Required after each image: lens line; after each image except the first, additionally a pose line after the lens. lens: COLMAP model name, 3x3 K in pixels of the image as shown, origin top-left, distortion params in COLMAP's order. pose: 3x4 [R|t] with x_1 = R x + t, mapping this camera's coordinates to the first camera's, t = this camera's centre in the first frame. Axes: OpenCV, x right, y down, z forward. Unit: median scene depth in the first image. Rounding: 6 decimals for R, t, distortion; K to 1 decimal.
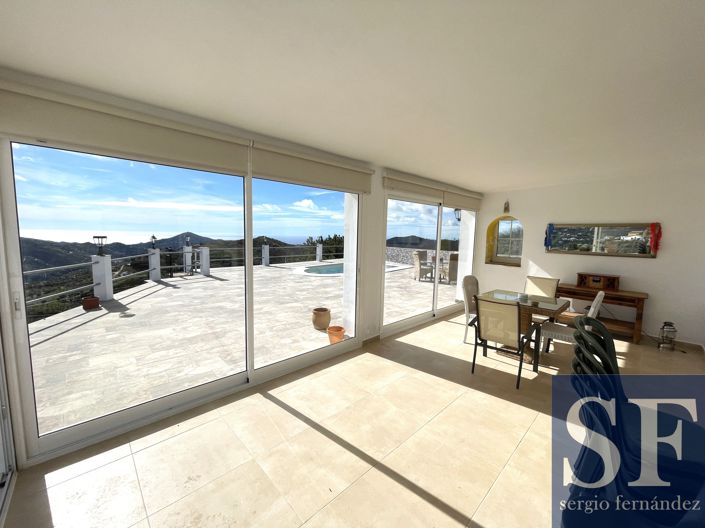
lens RADIAL K [[285.4, 0, 349.7], [0, 285.4, 262.9], [0, 0, 1]] dist [0.001226, 0.000444]
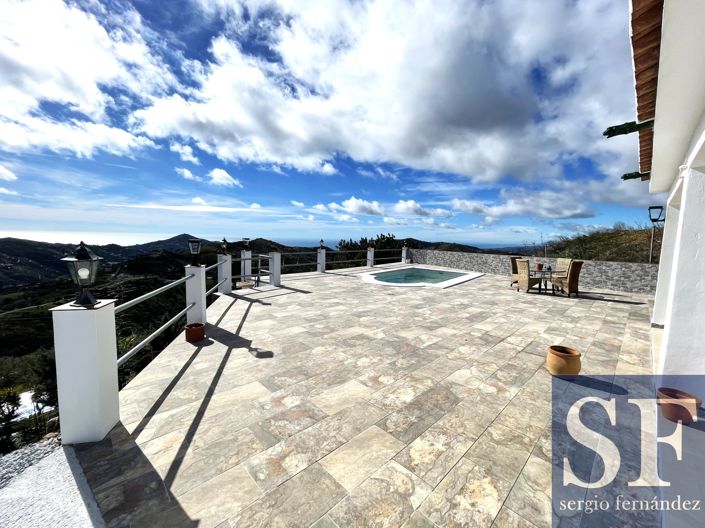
lens RADIAL K [[285.4, 0, 353.3], [0, 285.4, 267.5], [0, 0, 1]] dist [0.001226, 0.000444]
pose [[0.999908, 0.002281, 0.013339, -0.516825], [-0.002379, 0.999971, 0.007291, -0.031153], [-0.013322, -0.007322, 0.999884, 0.272981]]
